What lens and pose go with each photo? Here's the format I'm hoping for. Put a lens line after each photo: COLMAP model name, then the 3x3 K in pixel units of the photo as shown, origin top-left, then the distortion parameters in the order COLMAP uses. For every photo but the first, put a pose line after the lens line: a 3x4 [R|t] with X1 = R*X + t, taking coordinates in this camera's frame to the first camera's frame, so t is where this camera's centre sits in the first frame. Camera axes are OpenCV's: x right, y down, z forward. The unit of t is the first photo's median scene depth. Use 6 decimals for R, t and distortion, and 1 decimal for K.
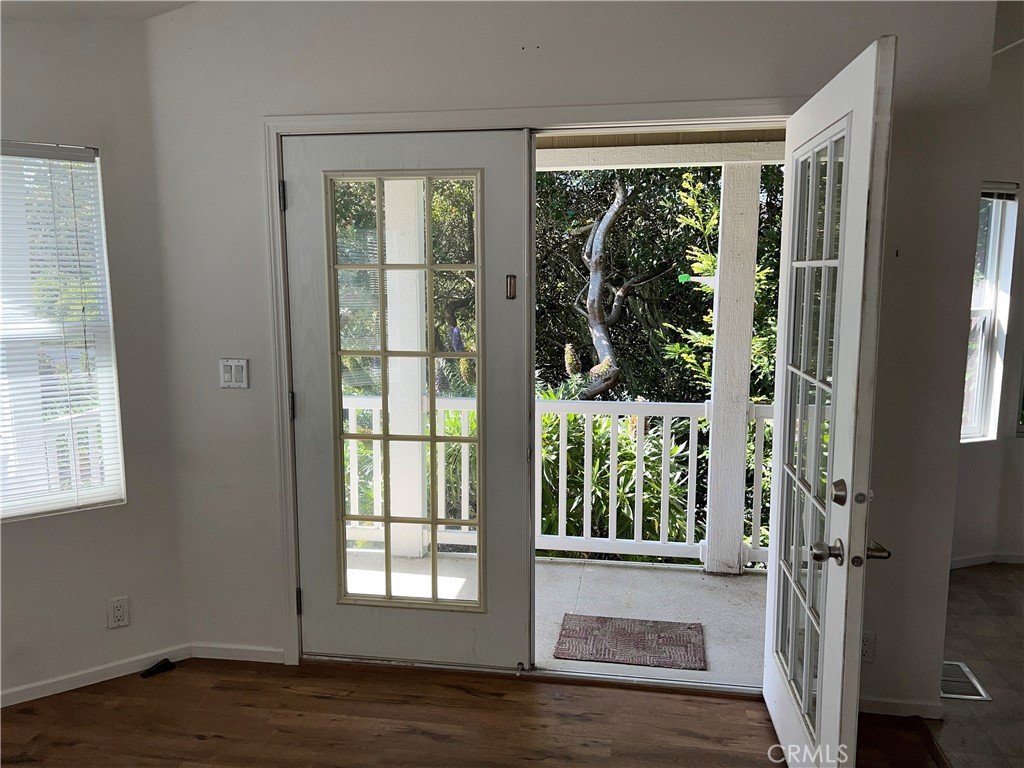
lens RADIAL K [[774.0, 0, 518.8], [0, 774.0, 383.9], [0, 0, 1]] dist [0.078052, -0.088914]
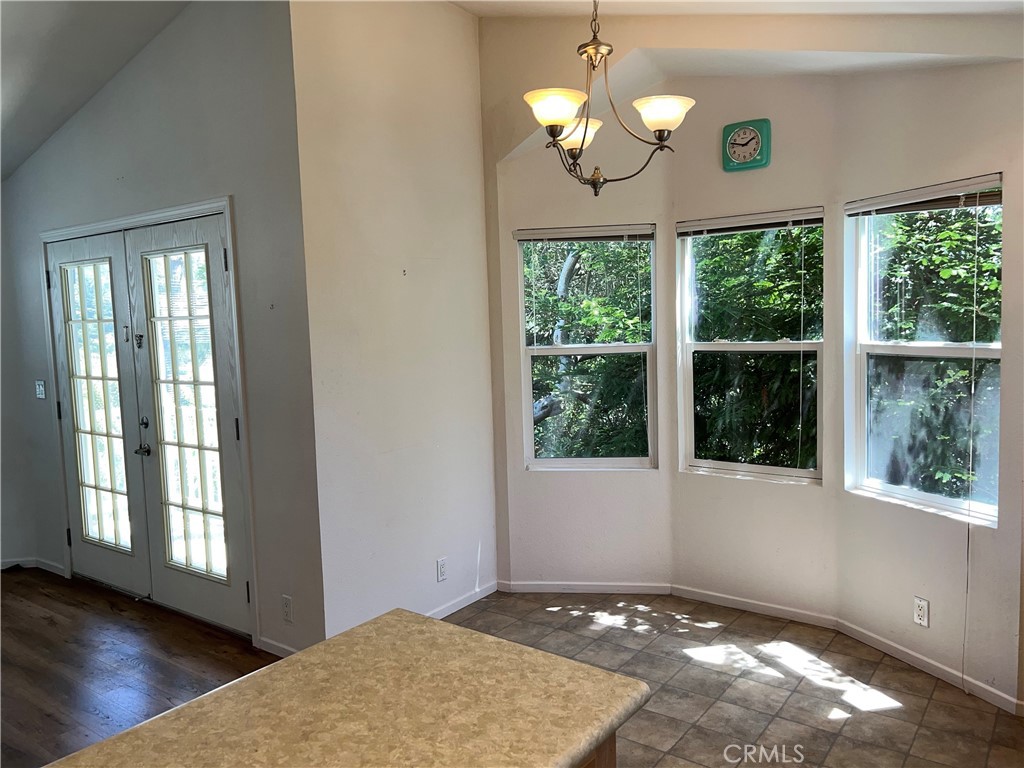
lens RADIAL K [[774.0, 0, 518.8], [0, 774.0, 383.9], [0, 0, 1]] dist [0.078052, -0.088914]
pose [[0.880046, 0.015483, -0.474636, 1.342794], [-0.039453, 0.998397, -0.040584, 0.003184], [0.473247, 0.054442, 0.879246, 0.036506]]
